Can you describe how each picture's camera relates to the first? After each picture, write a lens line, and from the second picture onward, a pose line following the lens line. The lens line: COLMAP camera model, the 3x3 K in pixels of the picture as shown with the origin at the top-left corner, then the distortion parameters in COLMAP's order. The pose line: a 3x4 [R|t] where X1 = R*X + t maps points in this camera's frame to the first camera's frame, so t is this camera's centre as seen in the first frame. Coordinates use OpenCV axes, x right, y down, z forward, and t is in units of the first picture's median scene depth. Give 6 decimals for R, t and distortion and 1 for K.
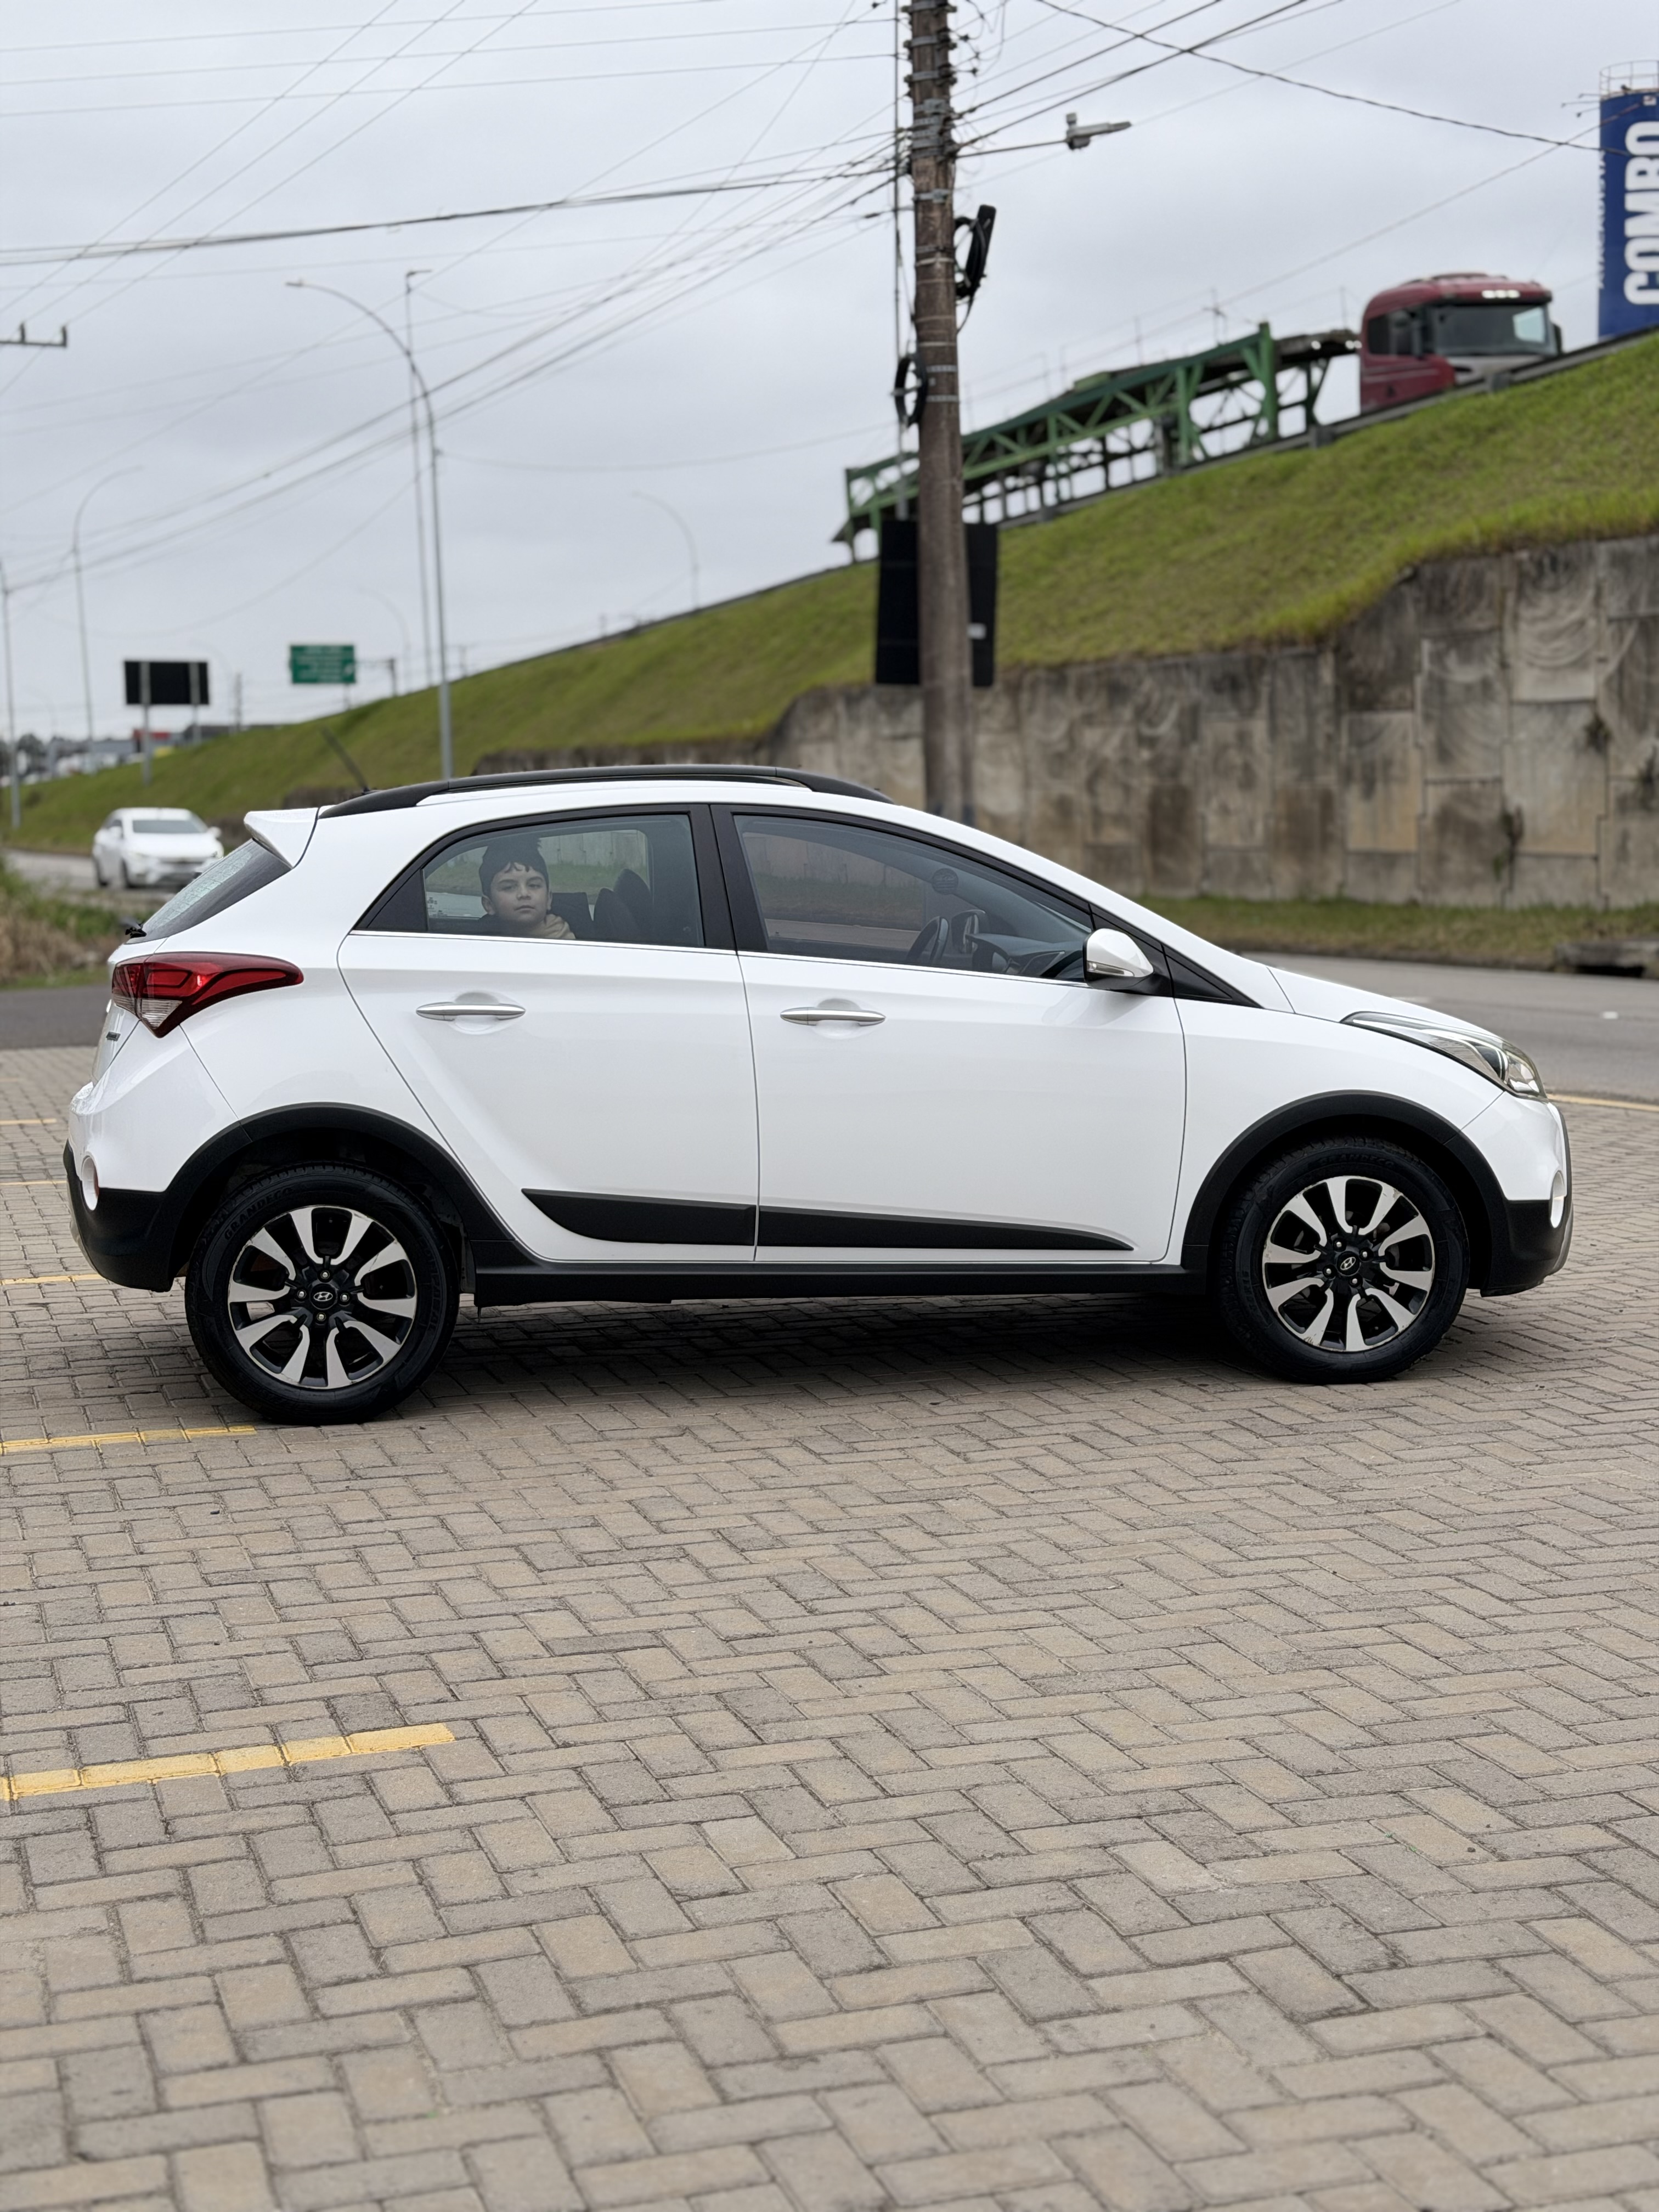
lens RADIAL K [[3084.8, 0, 829.0], [0, 3084.8, 1107.2], [0, 0, 1]] dist [0.091645, 0.000000]
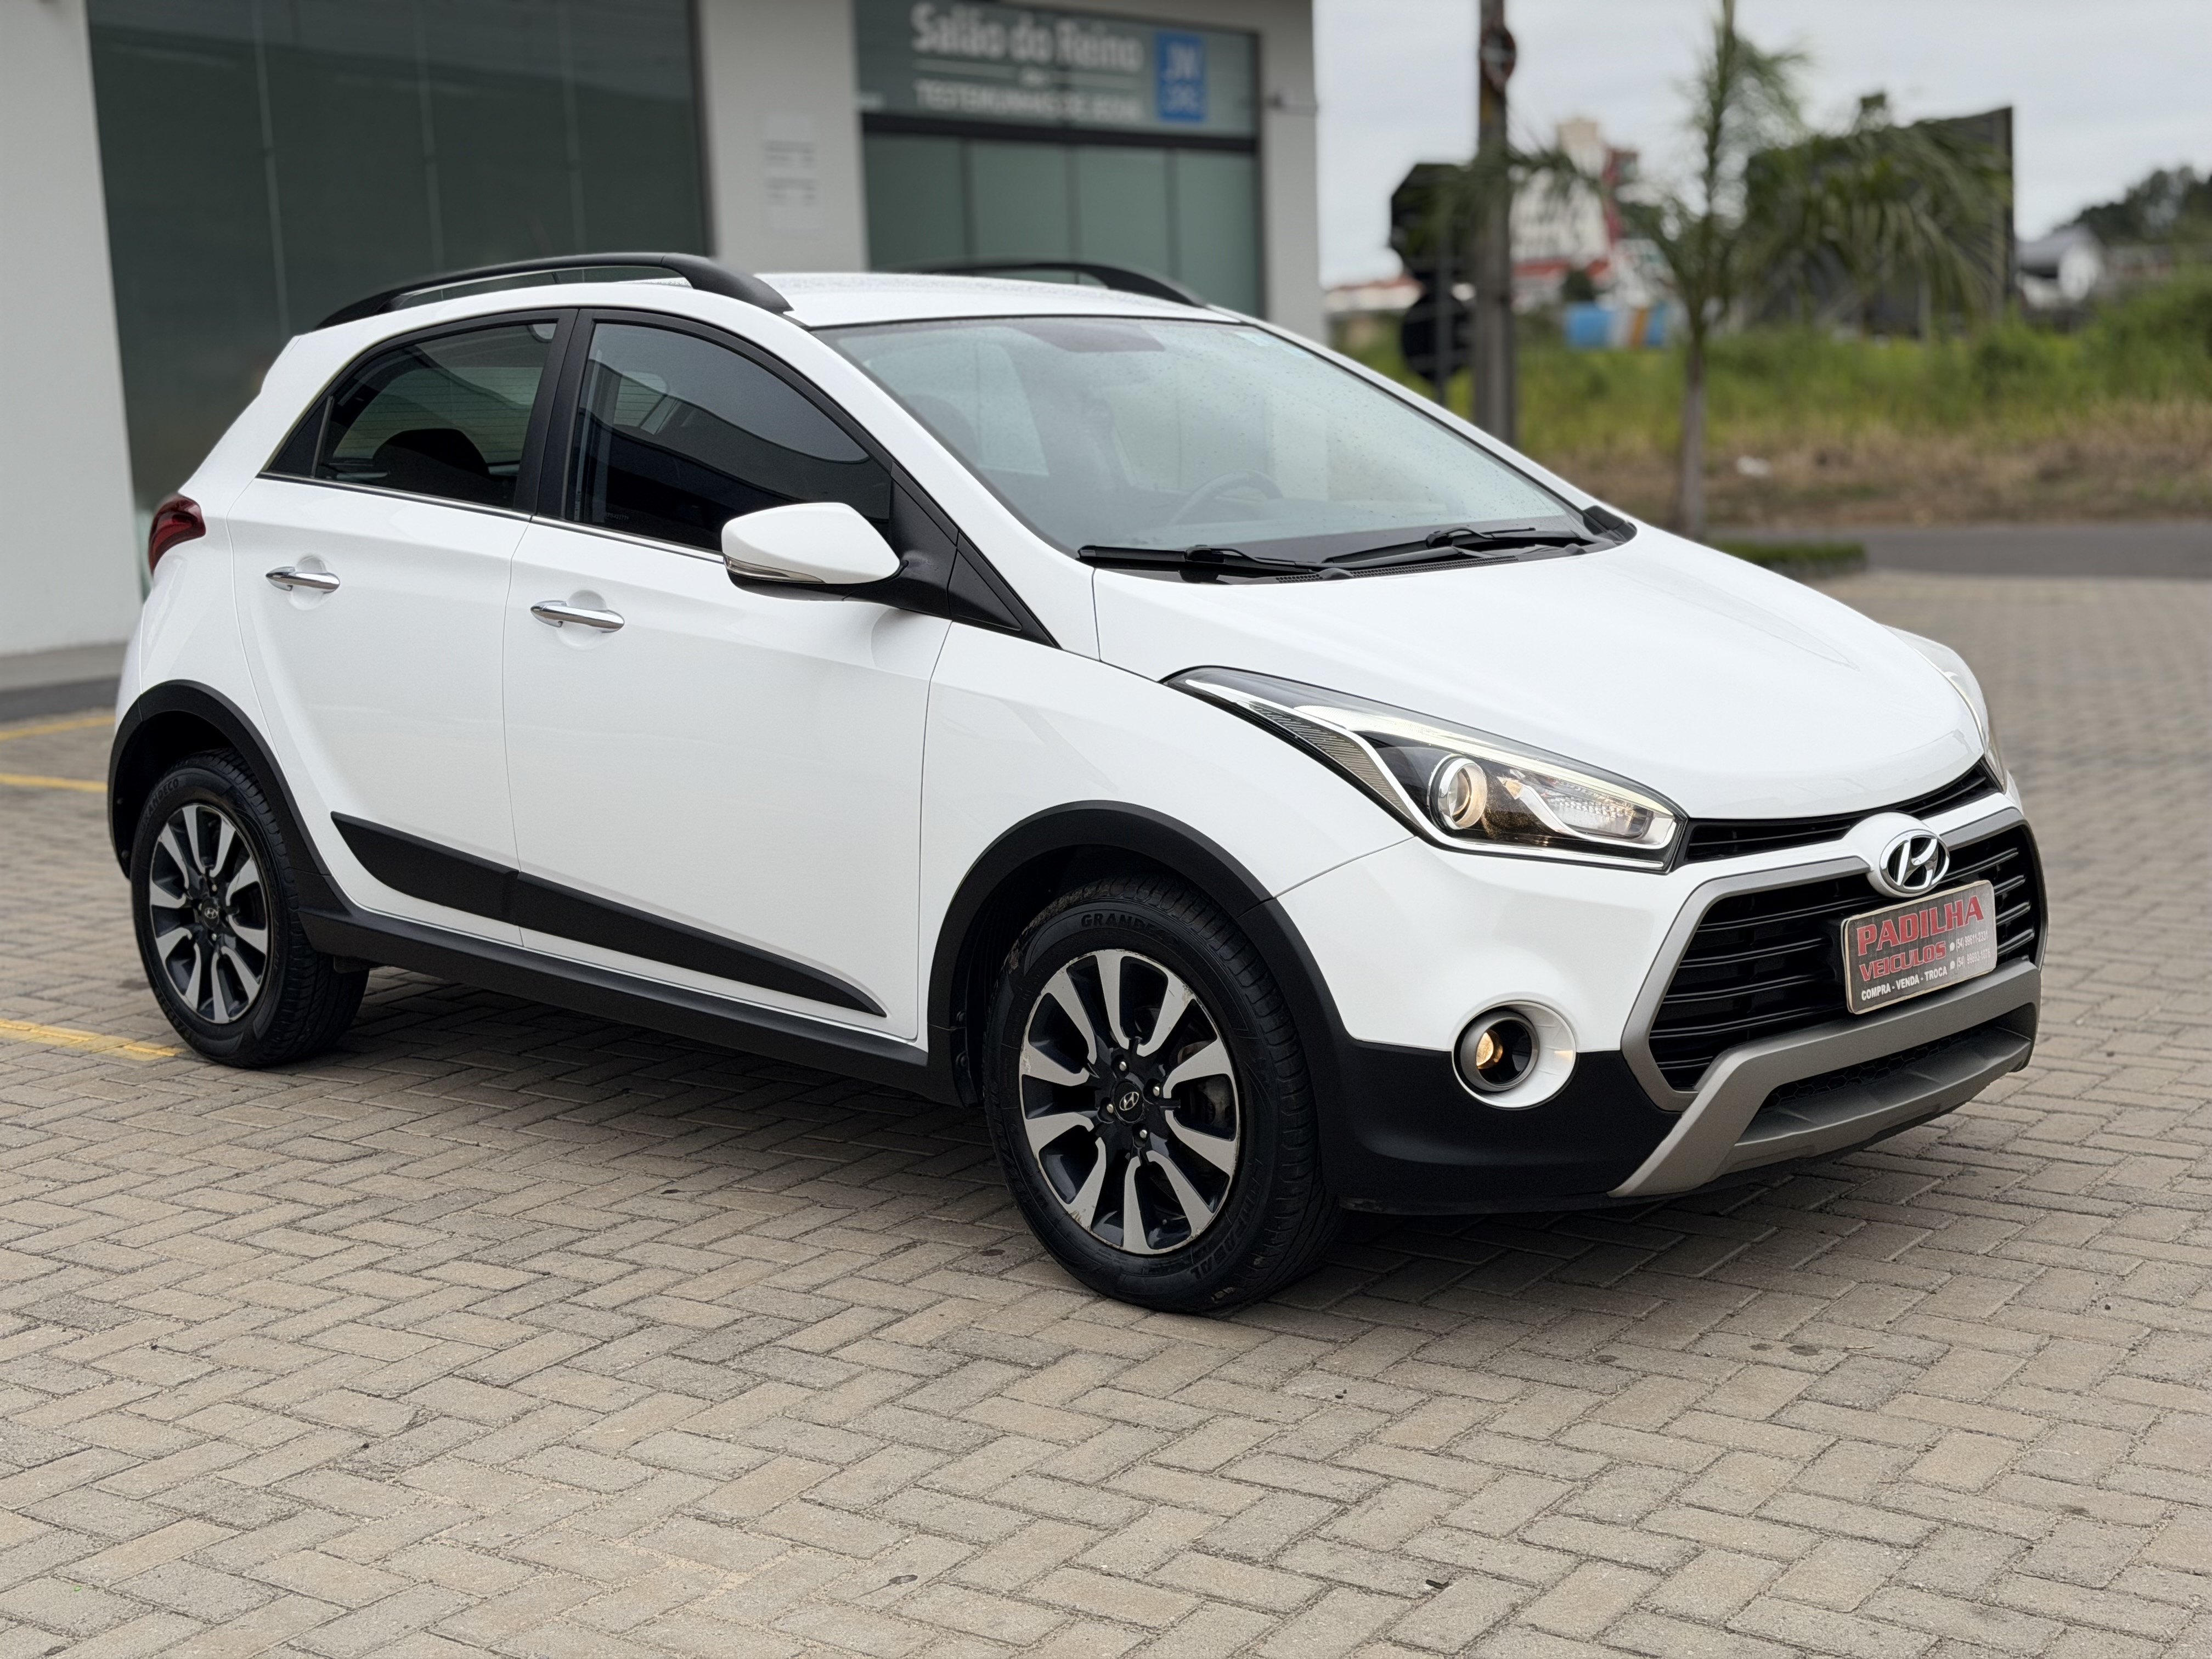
lens RADIAL K [[3084.8, 0, 1101.6], [0, 3084.8, 826.3], [0, 0, 1]] dist [0.091645, 0.000000]
pose [[0.611358, 0.114943, -0.782962, 0.613282], [-0.056478, 0.993210, 0.101709, -0.058748], [0.789336, -0.017961, 0.613698, 0.649254]]
